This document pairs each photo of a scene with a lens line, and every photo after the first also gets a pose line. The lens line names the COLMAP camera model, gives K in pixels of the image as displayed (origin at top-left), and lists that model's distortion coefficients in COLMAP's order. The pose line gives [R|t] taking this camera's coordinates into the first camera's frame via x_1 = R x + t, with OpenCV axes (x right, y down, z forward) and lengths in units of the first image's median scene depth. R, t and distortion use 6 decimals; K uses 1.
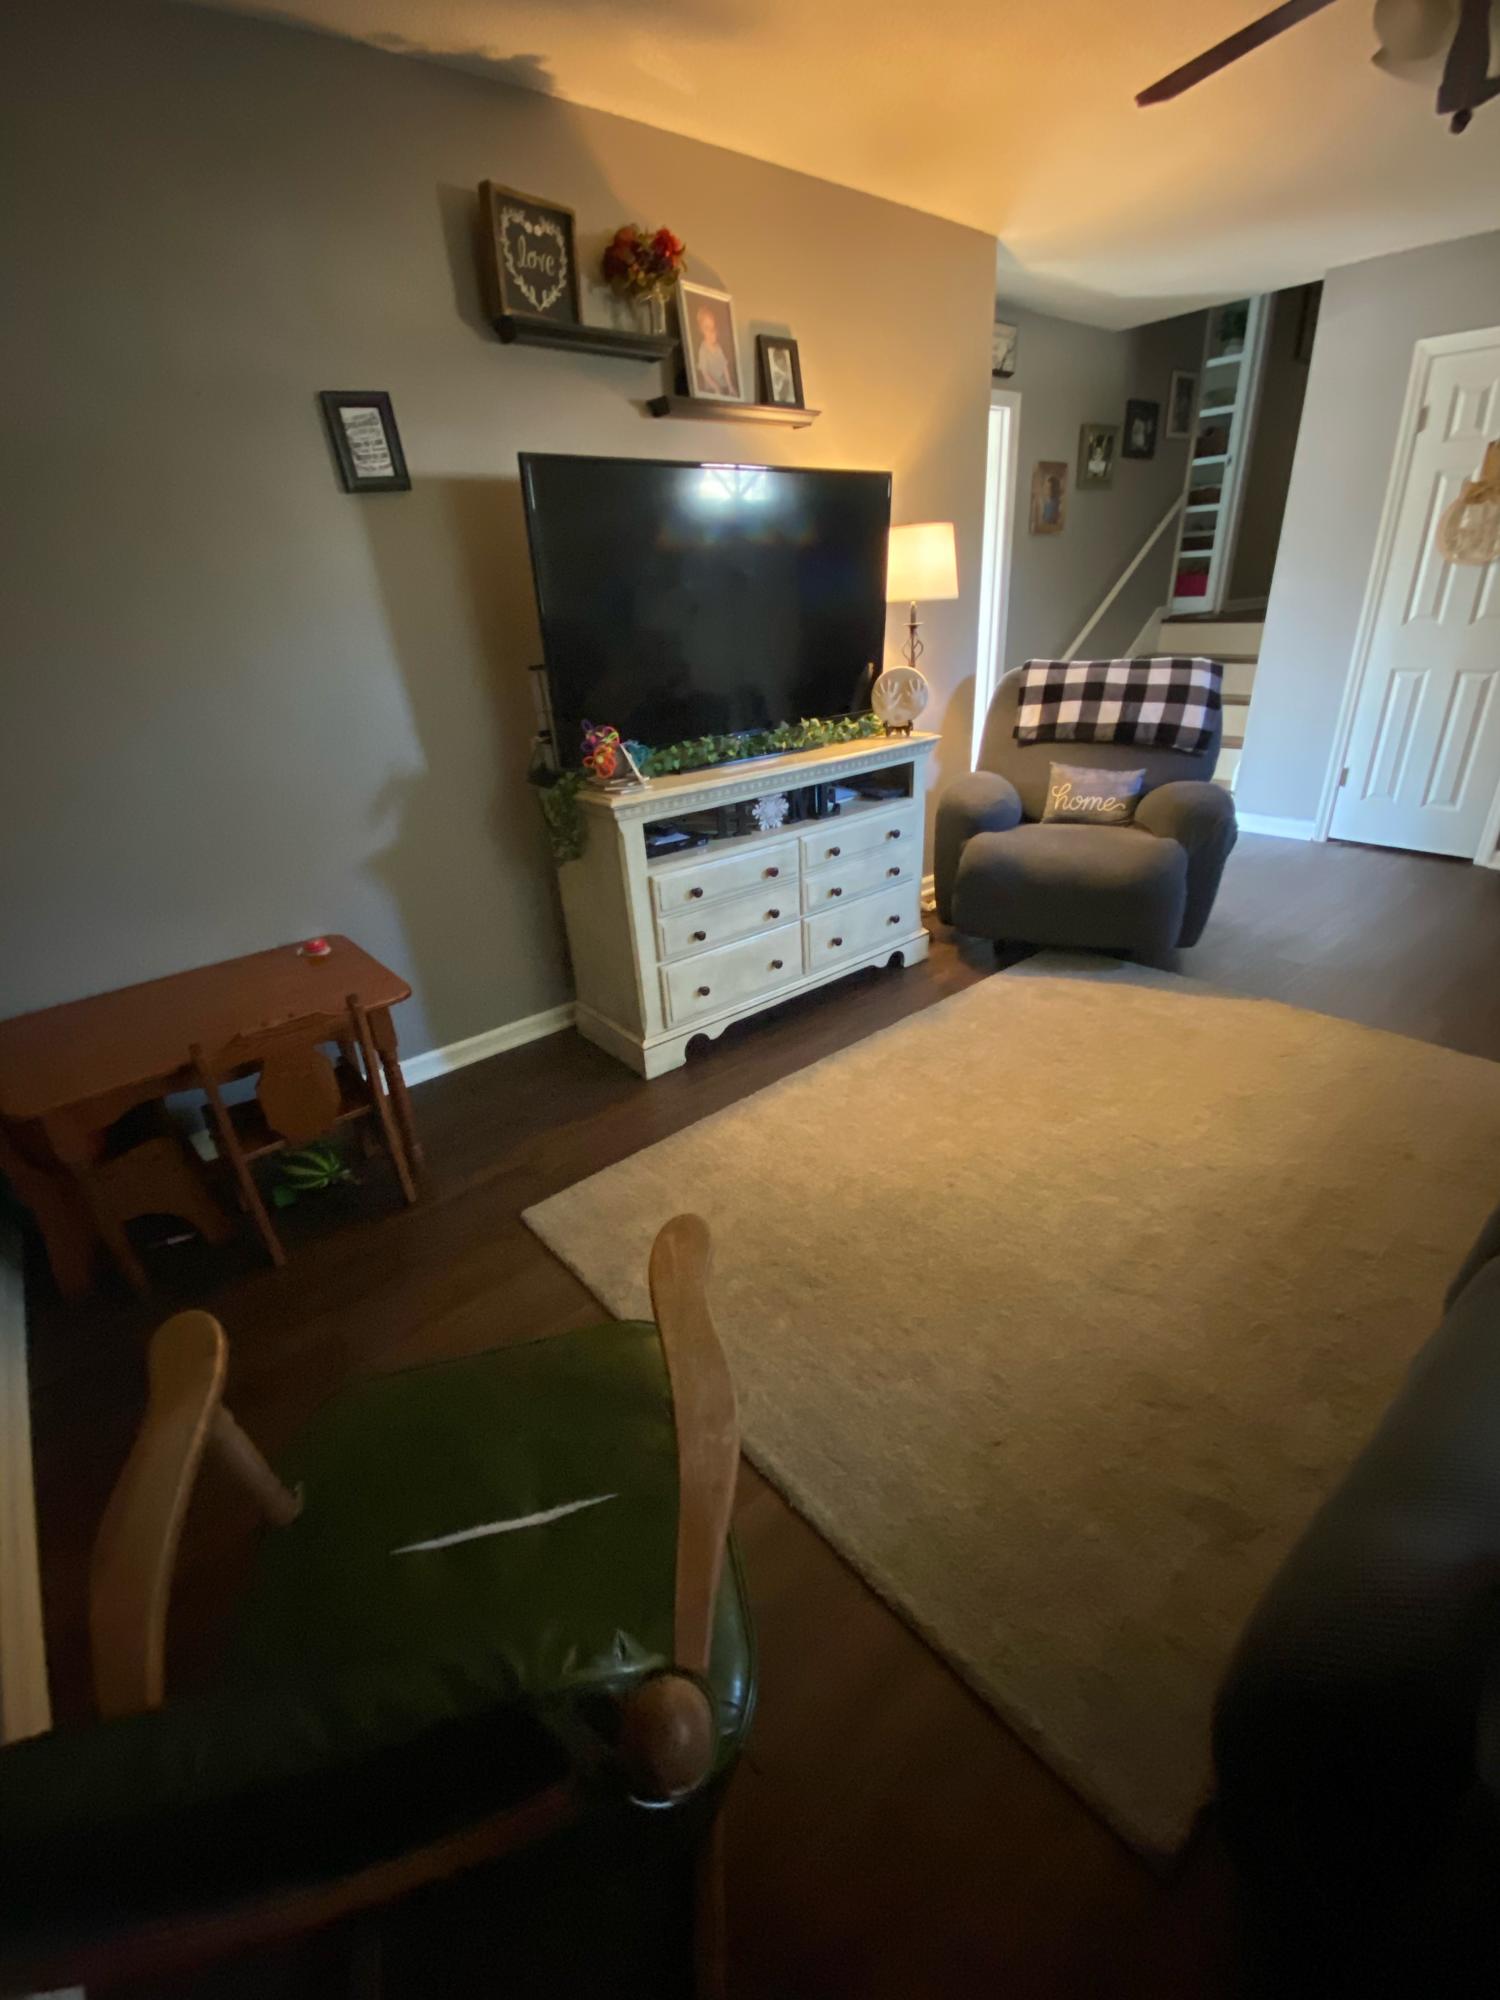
lens RADIAL K [[844.1, 0, 750.0], [0, 844.1, 1000.0], [0, 0, 1]] dist [0.000284, -0.012624]
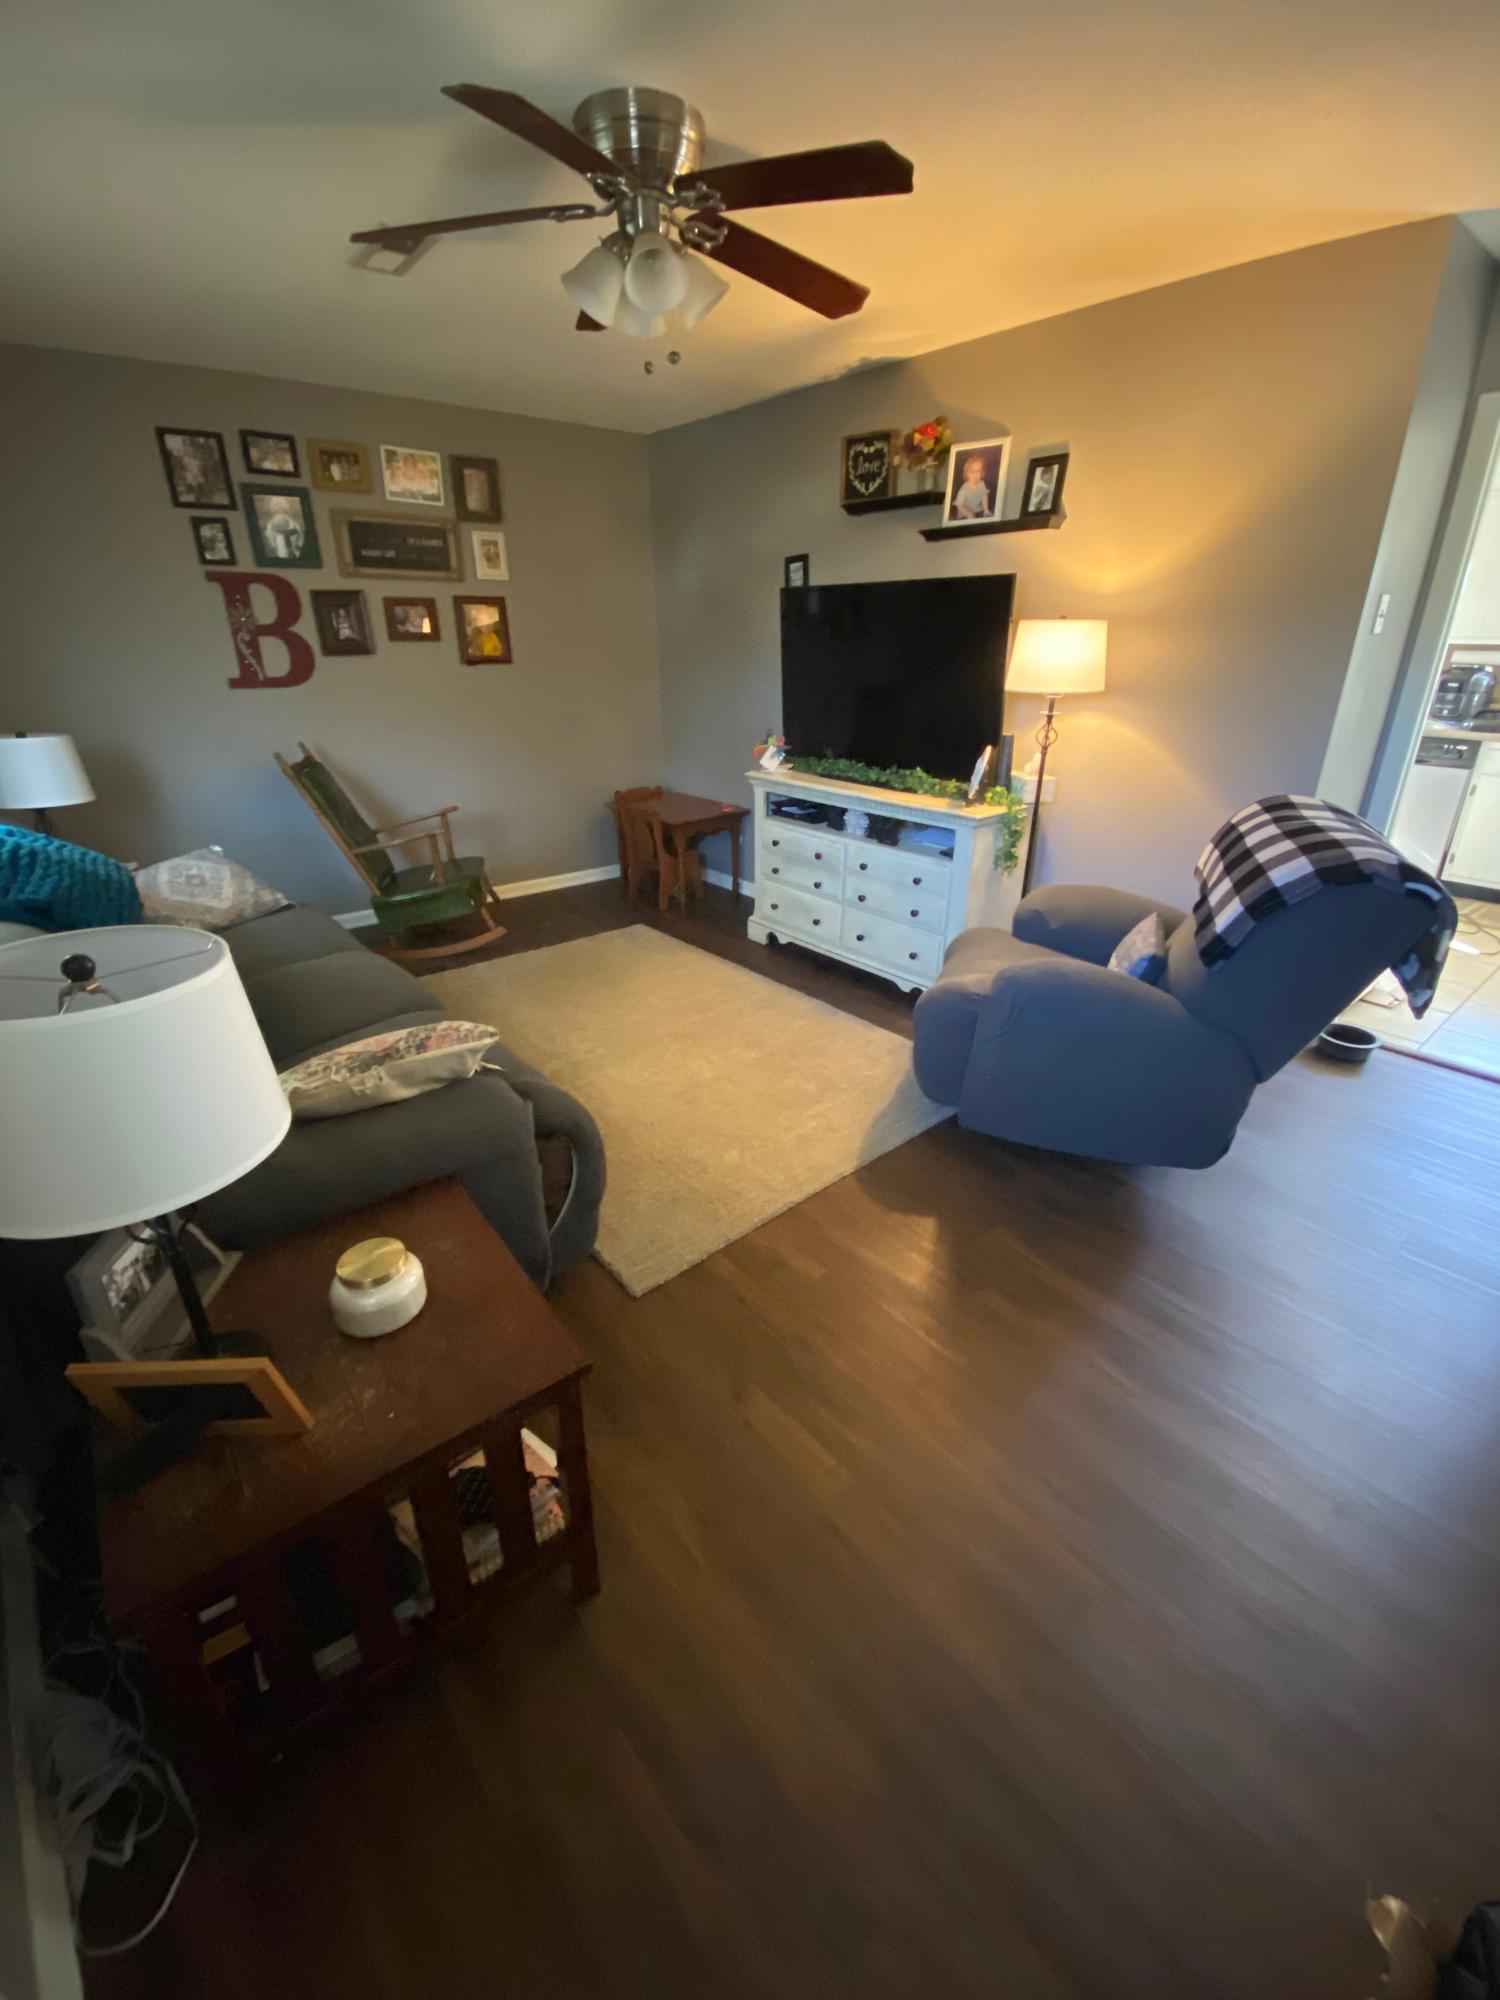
lens RADIAL K [[844.1, 0, 750.0], [0, 844.1, 1000.0], [0, 0, 1]] dist [0.000284, -0.012624]
pose [[-0.003517, 0.447876, -0.894089, 1.435694], [-0.427677, 0.807525, 0.406196, -0.490754], [0.903925, 0.383810, 0.188707, 0.713796]]
